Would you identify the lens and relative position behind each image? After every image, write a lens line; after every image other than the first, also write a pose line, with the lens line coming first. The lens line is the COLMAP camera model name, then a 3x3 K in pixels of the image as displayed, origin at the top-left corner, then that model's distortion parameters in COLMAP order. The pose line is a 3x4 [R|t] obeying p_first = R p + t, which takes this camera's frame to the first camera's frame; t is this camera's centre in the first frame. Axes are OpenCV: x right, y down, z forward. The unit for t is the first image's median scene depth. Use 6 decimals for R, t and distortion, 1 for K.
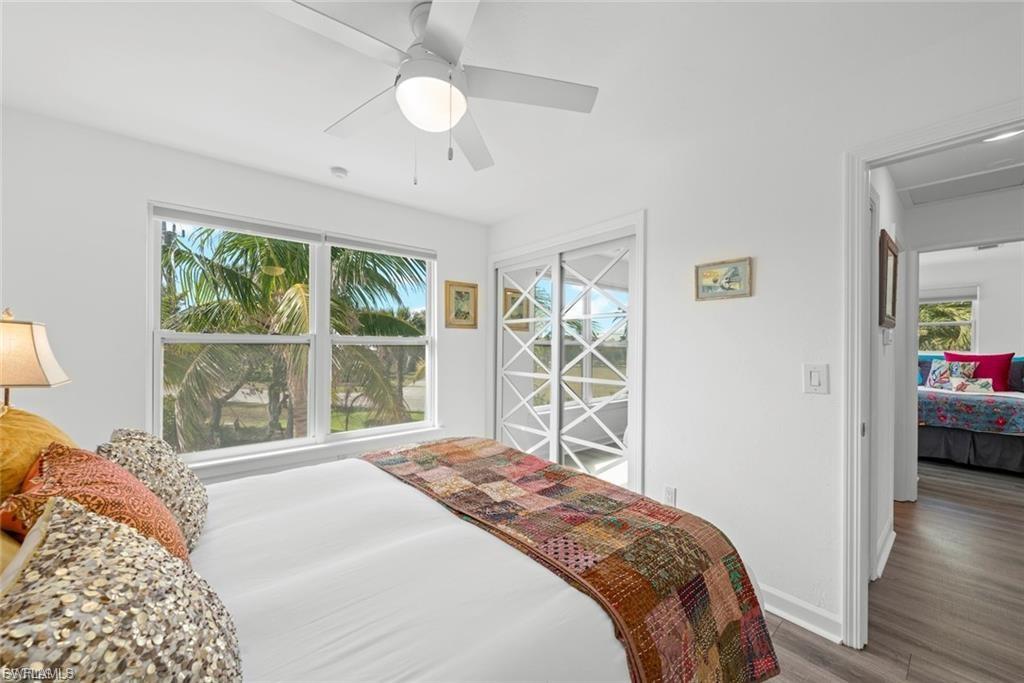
lens RADIAL K [[361.2, 0, 518.8], [0, 361.2, 344.7], [0, 0, 1]] dist [0.000804, 0.000283]
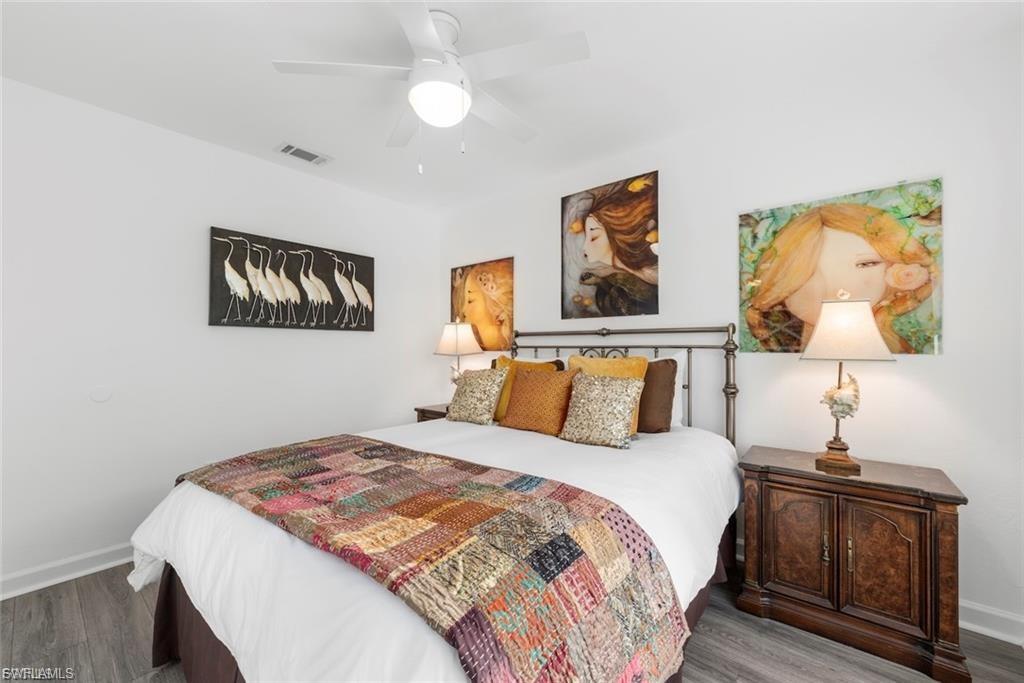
lens RADIAL K [[393.5, 0, 511.2], [0, 393.5, 332.3], [0, 0, 1]] dist [-0.000796, 0.000042]
pose [[-0.985657, -0.010400, -0.168439, -0.226242], [-0.008270, 0.999877, -0.013344, 0.054344], [0.168557, -0.011760, -0.985622, 2.008552]]
